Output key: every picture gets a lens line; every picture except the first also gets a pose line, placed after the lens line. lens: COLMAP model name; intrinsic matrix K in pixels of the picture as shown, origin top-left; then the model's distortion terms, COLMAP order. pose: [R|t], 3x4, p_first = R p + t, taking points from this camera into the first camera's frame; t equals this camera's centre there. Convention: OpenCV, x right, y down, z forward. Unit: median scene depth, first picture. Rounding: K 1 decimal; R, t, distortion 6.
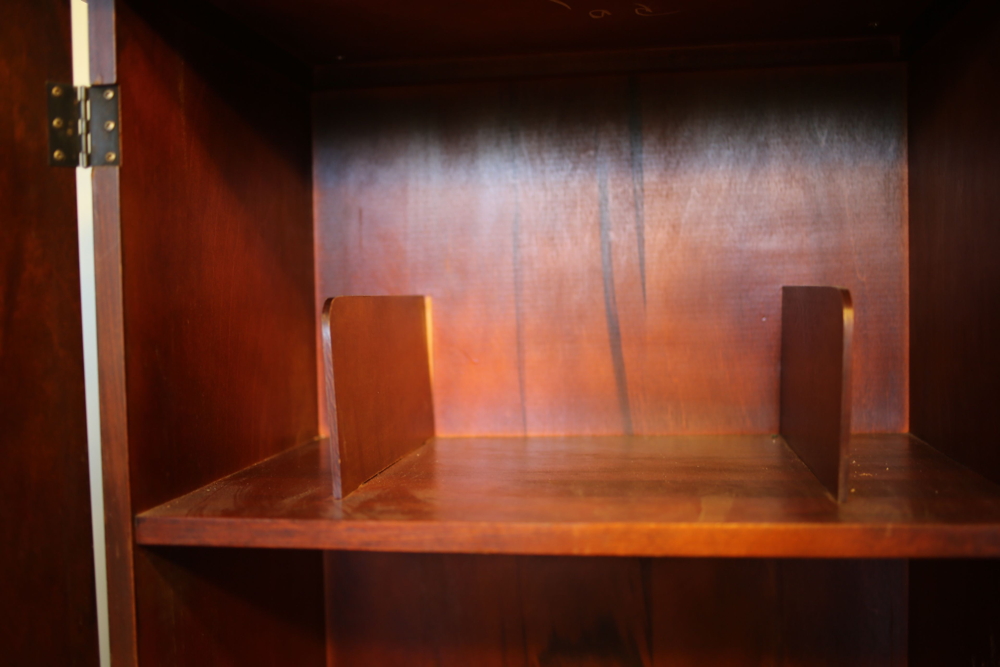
lens RADIAL K [[1020.6, 0, 500.2], [0, 1020.6, 329.0], [0, 0, 1]] dist [-0.057065, 0.000000]
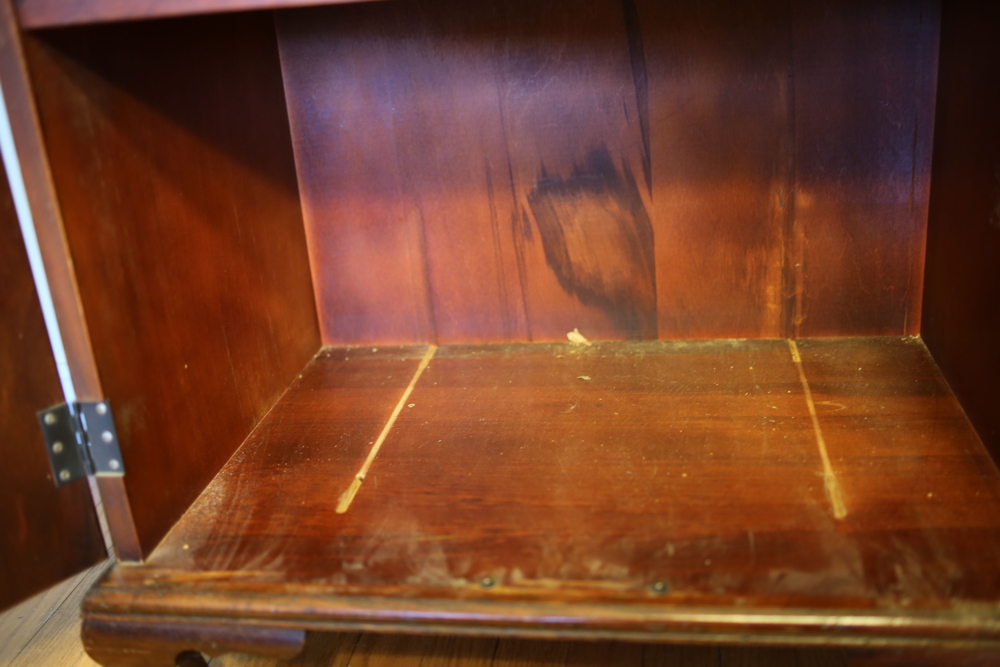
lens RADIAL K [[1020.6, 0, 504.4], [0, 1020.6, 323.2], [0, 0, 1]] dist [-0.057065, 0.000000]
pose [[0.998281, -0.051973, -0.027079, 0.037112], [0.057916, 0.945538, 0.320319, 0.138770], [0.008956, -0.321337, 0.946923, 0.088176]]
